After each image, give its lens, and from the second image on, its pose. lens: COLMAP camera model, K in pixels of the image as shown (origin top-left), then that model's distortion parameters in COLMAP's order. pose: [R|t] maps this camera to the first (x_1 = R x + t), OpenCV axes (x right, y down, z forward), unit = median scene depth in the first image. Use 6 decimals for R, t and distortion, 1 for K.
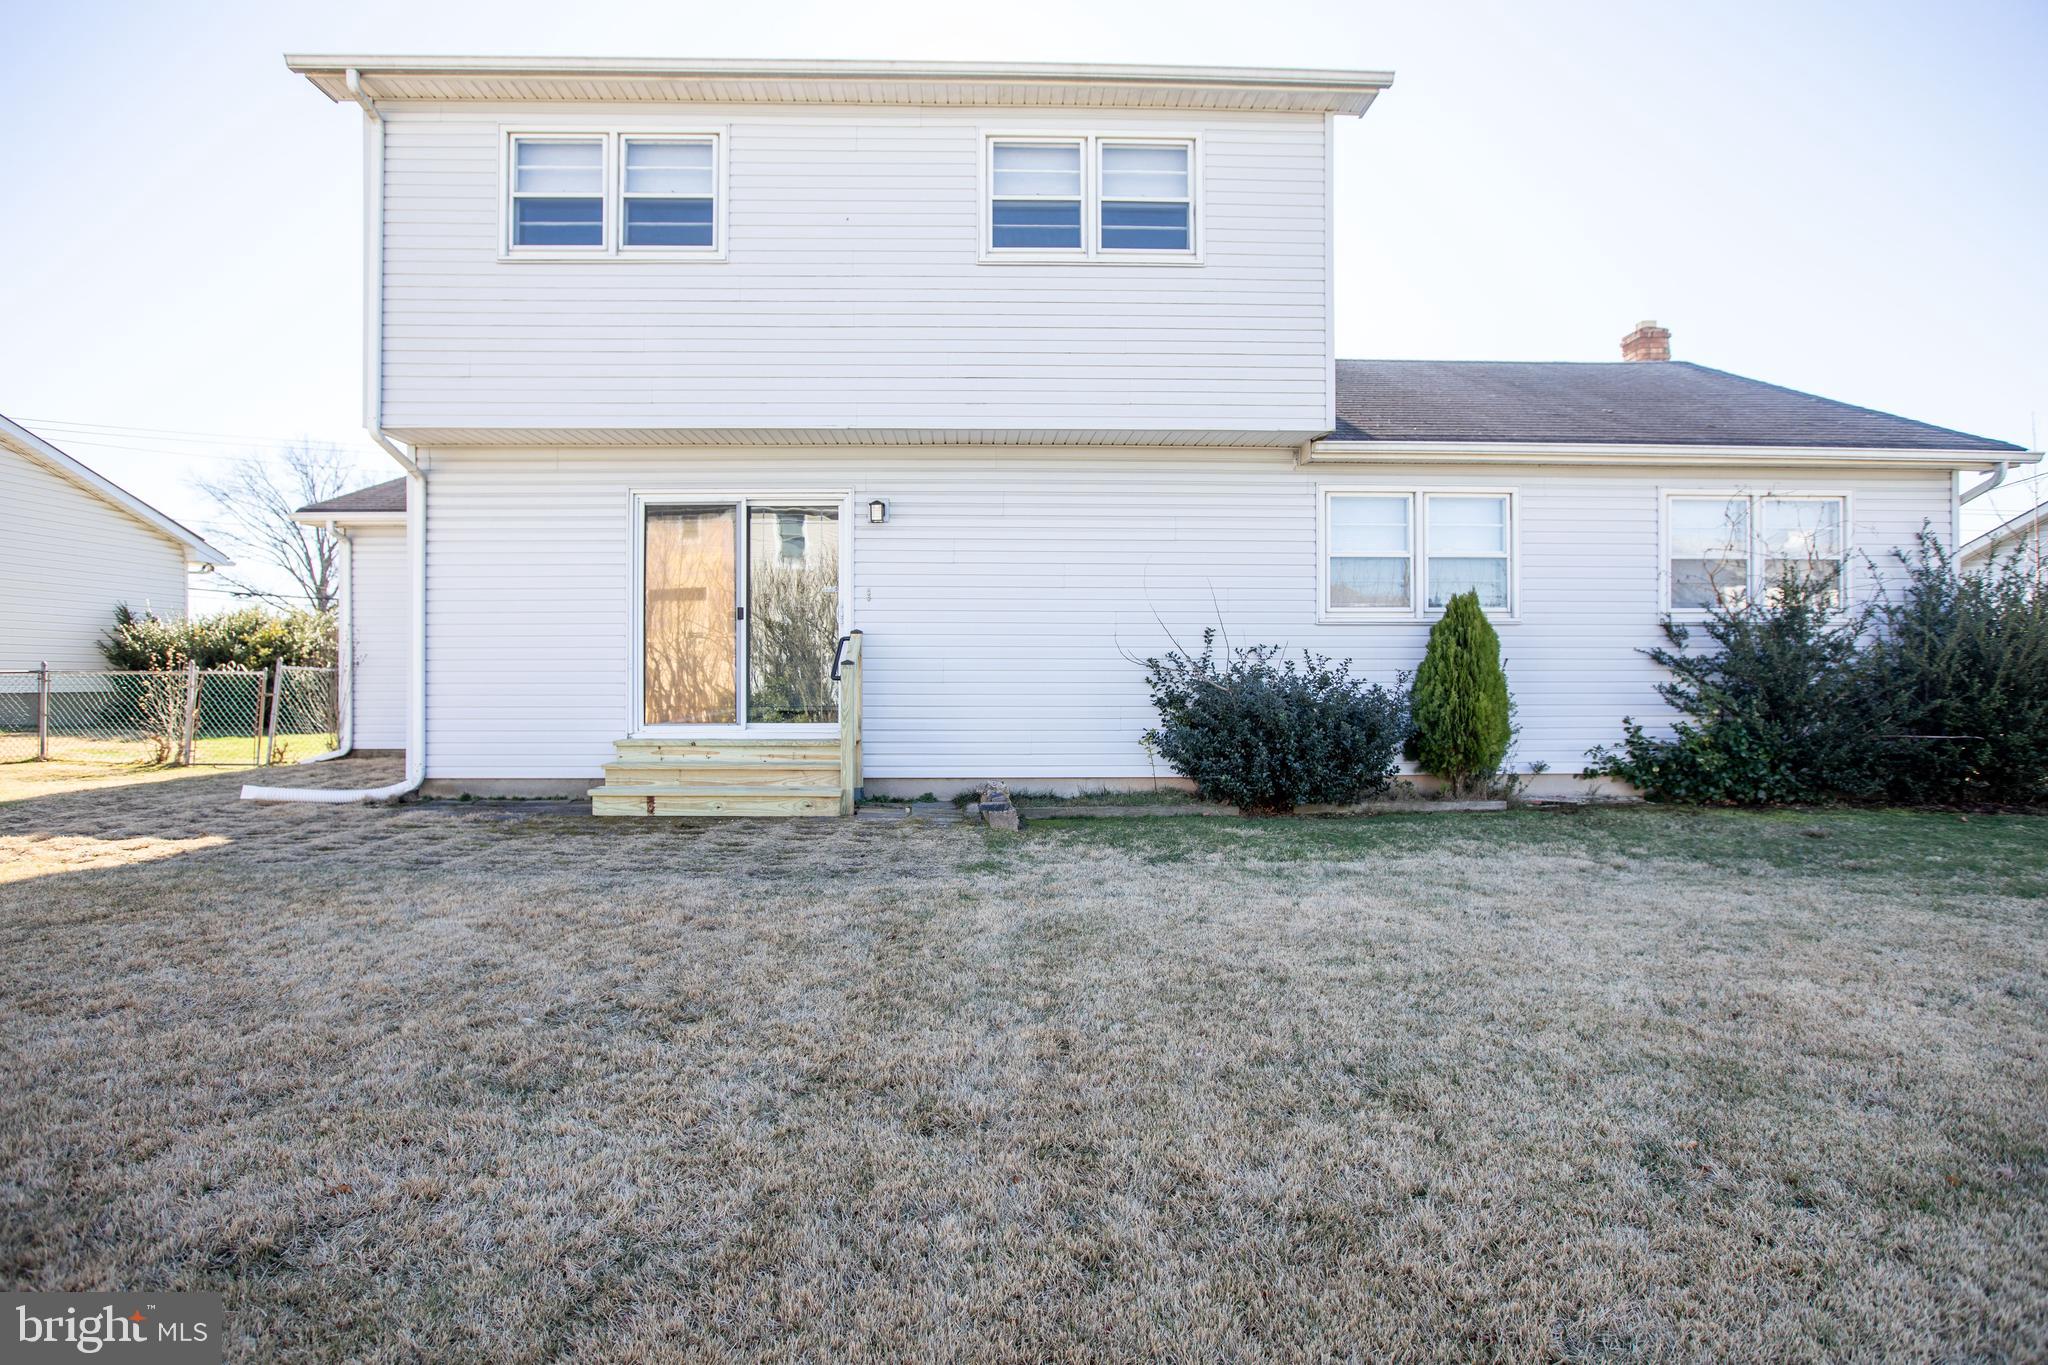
lens RADIAL K [[1092.1, 0, 1024.2], [0, 1092.1, 680.3], [0, 0, 1]] dist [-0.008246, -0.000998]
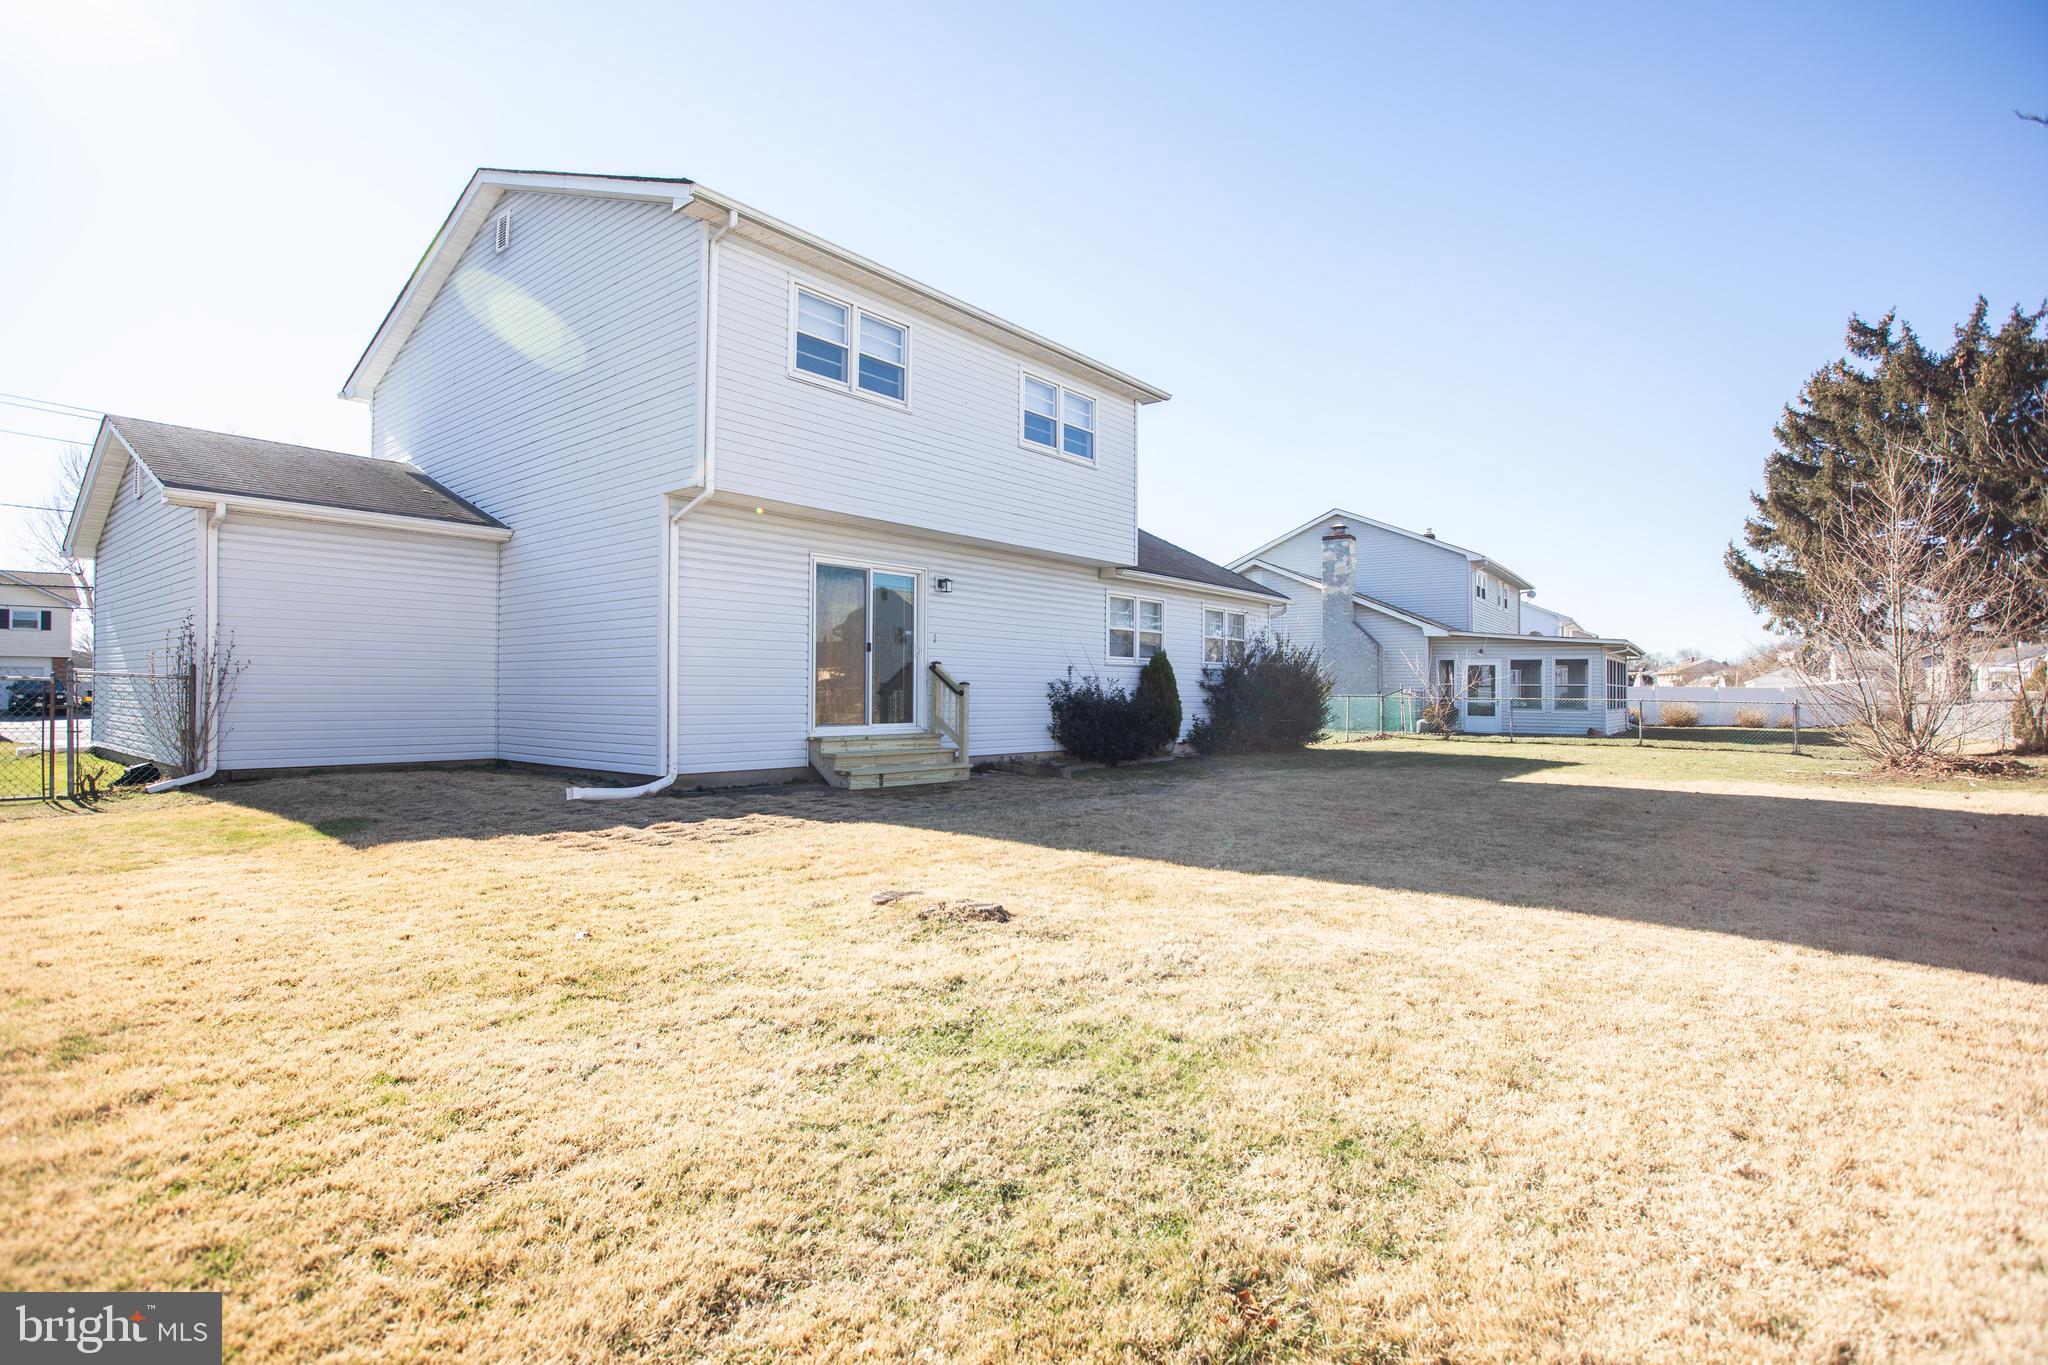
lens RADIAL K [[1034.4, 0, 1021.3], [0, 1034.4, 688.2], [0, 0, 1]] dist [-0.032852, 0.014534]
pose [[0.649634, 0.008368, 0.760201, -1.164831], [-0.005237, 0.999965, -0.006532, 0.000347], [-0.760229, 0.000262, 0.649655, -0.030455]]
